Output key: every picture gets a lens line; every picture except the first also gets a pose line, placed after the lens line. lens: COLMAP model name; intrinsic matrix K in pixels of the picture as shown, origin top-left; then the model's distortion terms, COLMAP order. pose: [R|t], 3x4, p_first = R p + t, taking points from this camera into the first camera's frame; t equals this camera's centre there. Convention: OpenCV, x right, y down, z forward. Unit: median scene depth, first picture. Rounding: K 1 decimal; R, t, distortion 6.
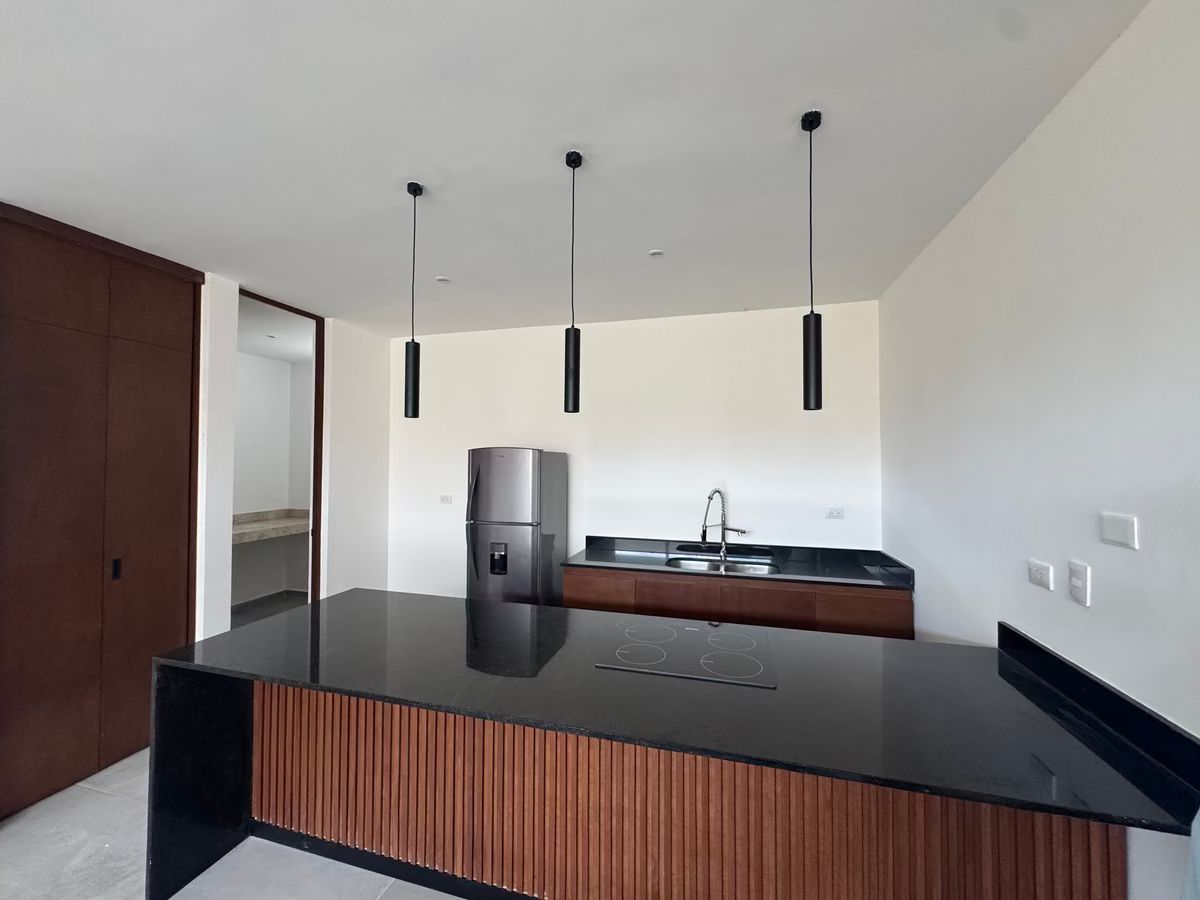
lens RADIAL K [[479.1, 0, 605.6], [0, 479.1, 443.7], [0, 0, 1]] dist [-0.002760, 0.000643]
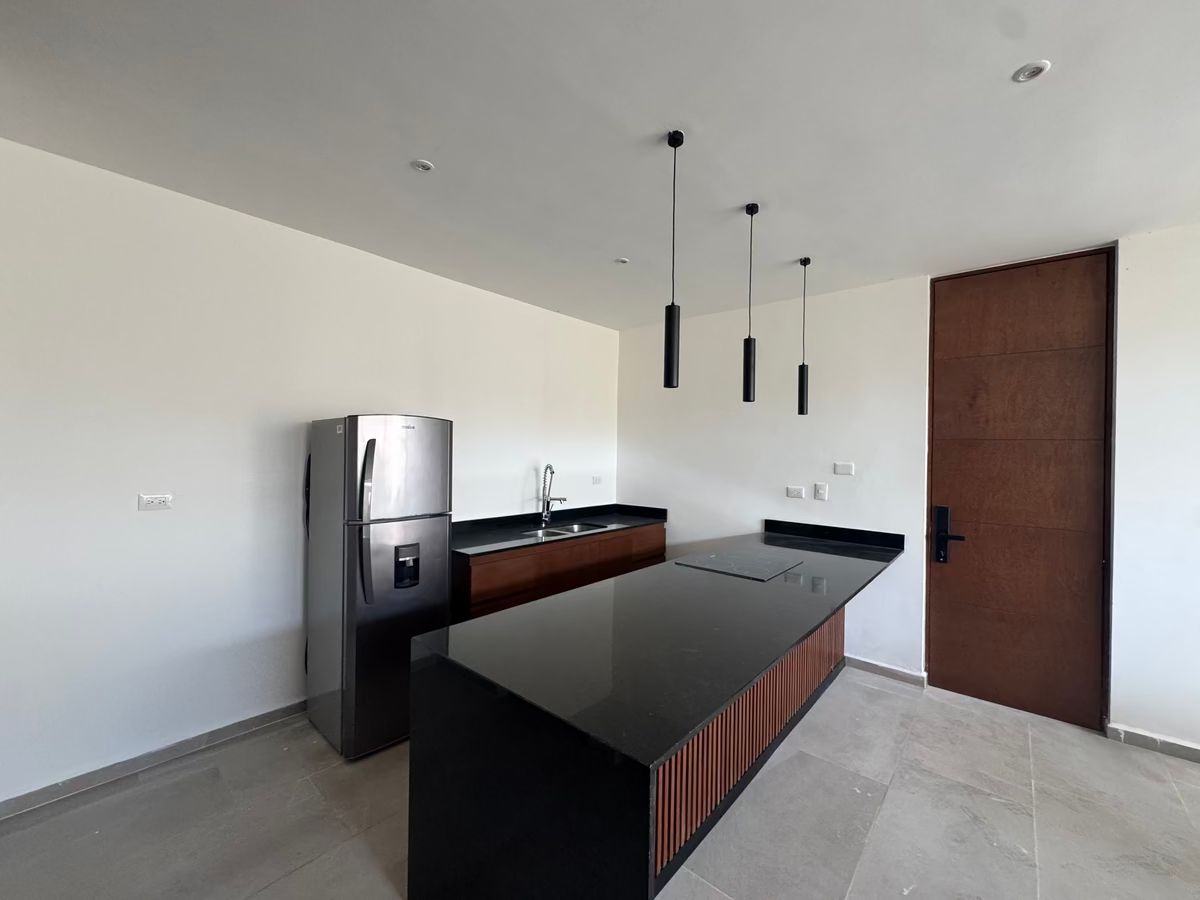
lens RADIAL K [[479.1, 0, 601.8], [0, 479.1, 445.7], [0, 0, 1]] dist [-0.002760, 0.000643]
pose [[0.422878, 0.009234, 0.906140, -0.952799], [-0.046998, 0.998826, 0.011754, 0.039905], [-0.904967, -0.047557, 0.422815, 0.527154]]
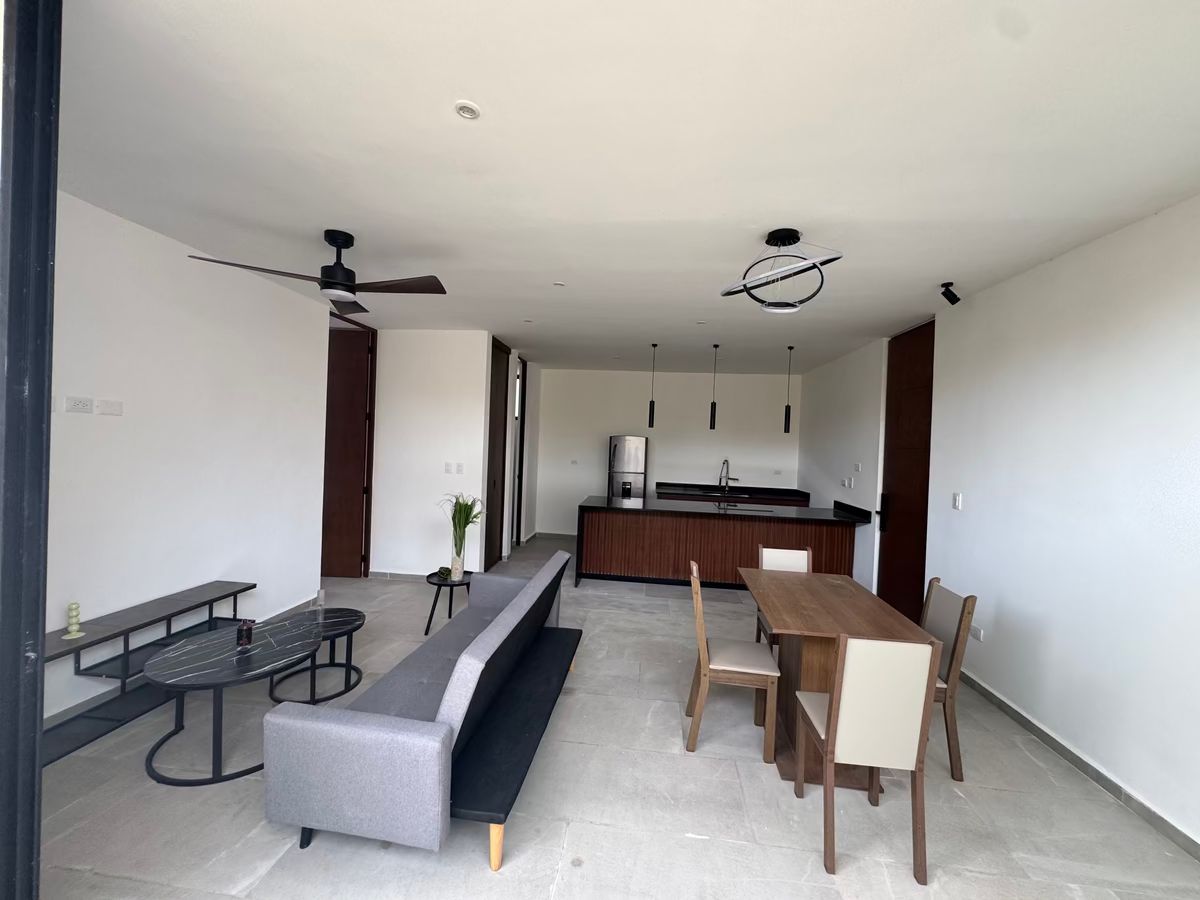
lens RADIAL K [[479.1, 0, 602.7], [0, 479.1, 447.7], [0, 0, 1]] dist [-0.002760, 0.000643]
pose [[0.986066, 0.034347, 0.162773, -0.838172], [-0.041663, 0.998259, 0.041741, -0.030853], [-0.161056, -0.047941, 0.985780, -1.281606]]
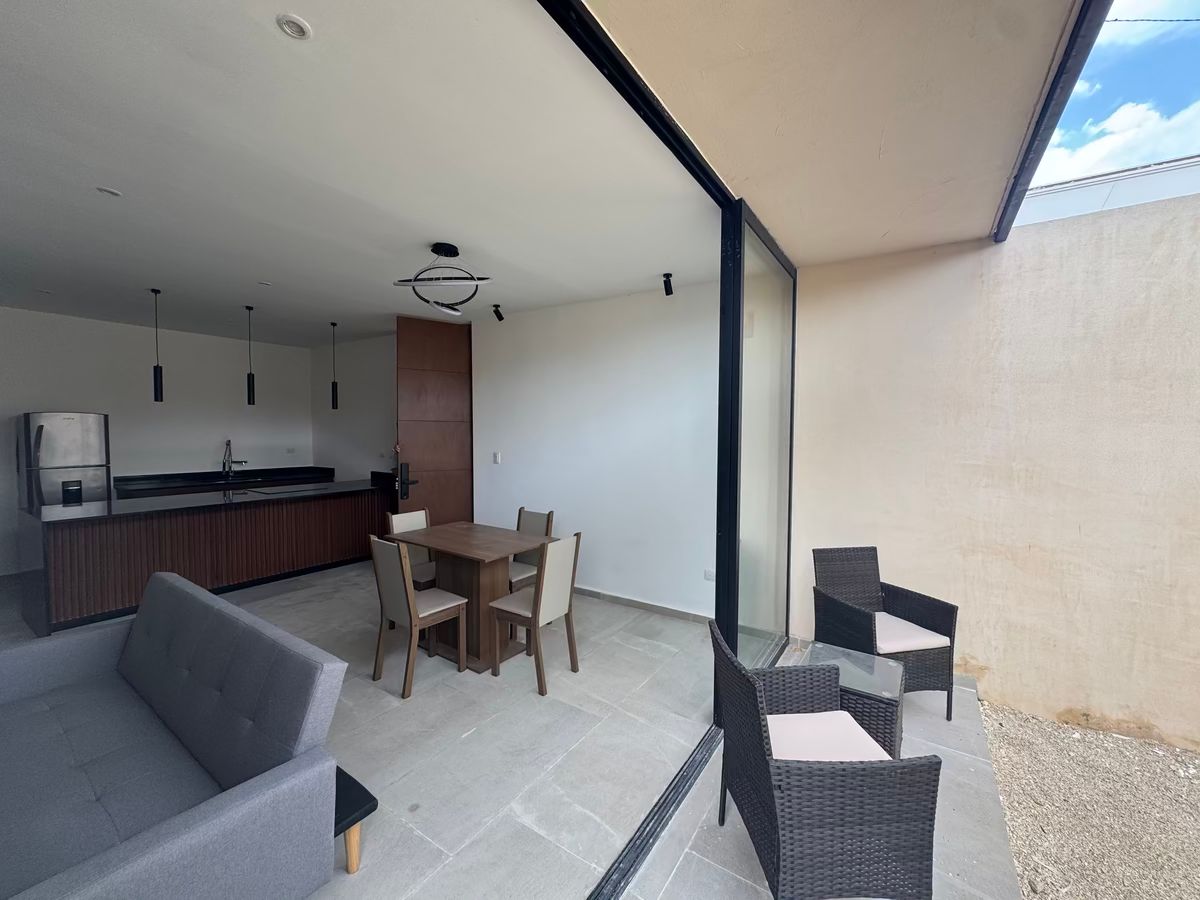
lens RADIAL K [[479.1, 0, 598.9], [0, 479.1, 446.7], [0, 0, 1]] dist [-0.002760, 0.000643]
pose [[0.310618, -0.034257, 0.949917, -1.331599], [-0.035638, 0.998228, 0.047653, -0.018840], [-0.949866, -0.048655, 0.308847, -1.112926]]
